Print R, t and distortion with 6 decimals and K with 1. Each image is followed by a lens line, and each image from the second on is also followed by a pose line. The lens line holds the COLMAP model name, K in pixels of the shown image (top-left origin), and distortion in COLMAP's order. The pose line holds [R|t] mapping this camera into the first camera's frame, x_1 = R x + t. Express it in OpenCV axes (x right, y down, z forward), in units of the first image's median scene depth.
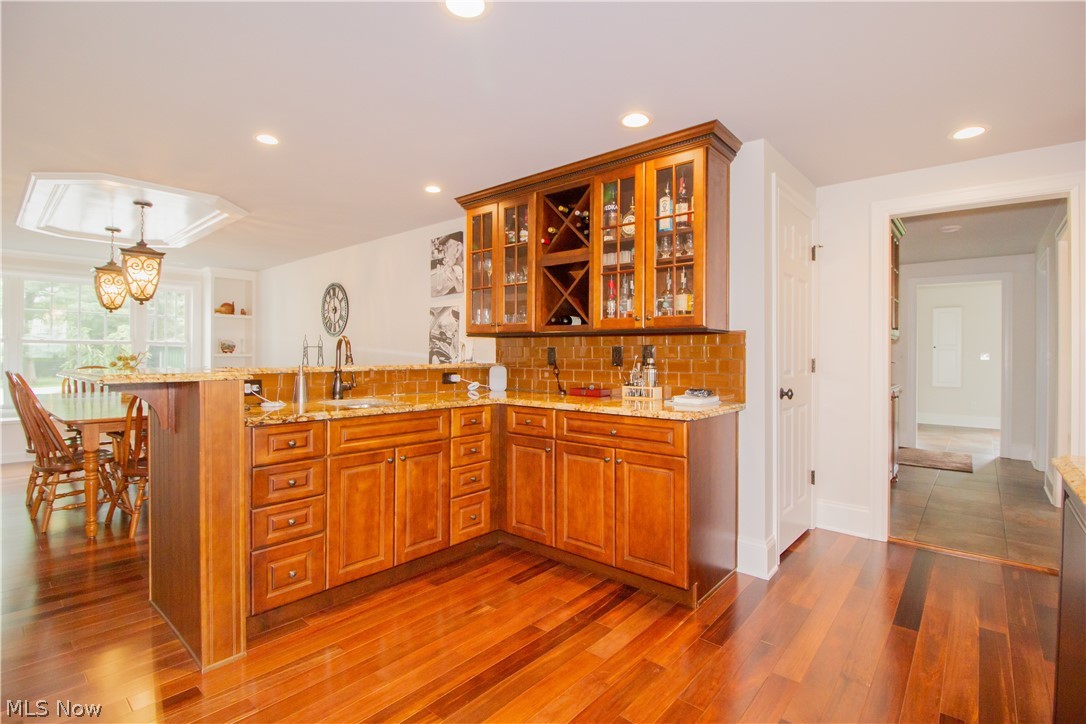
lens RADIAL K [[510.0, 0, 548.2], [0, 510.0, 360.5], [0, 0, 1]] dist [-0.001623, -0.001532]
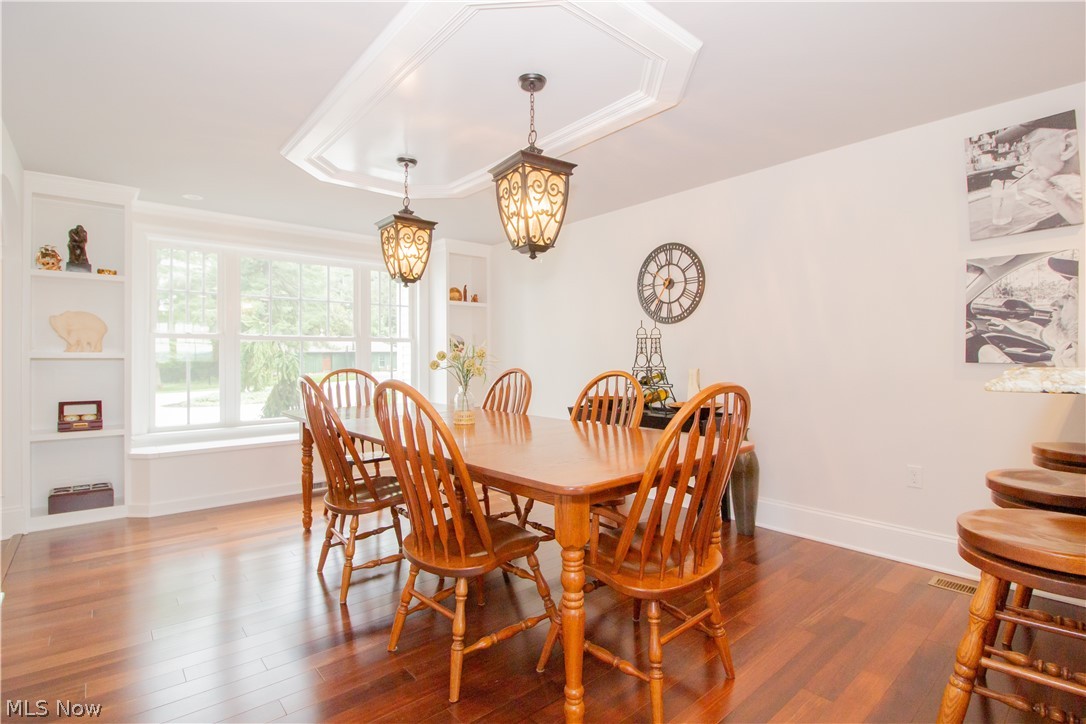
lens RADIAL K [[510.0, 0, 539.6], [0, 510.0, 357.5], [0, 0, 1]] dist [-0.001623, -0.001532]
pose [[0.992329, -0.012420, -0.123001, -0.655269], [0.011236, 0.999884, -0.010309, 0.004010], [0.123115, 0.008848, 0.992353, 0.404312]]
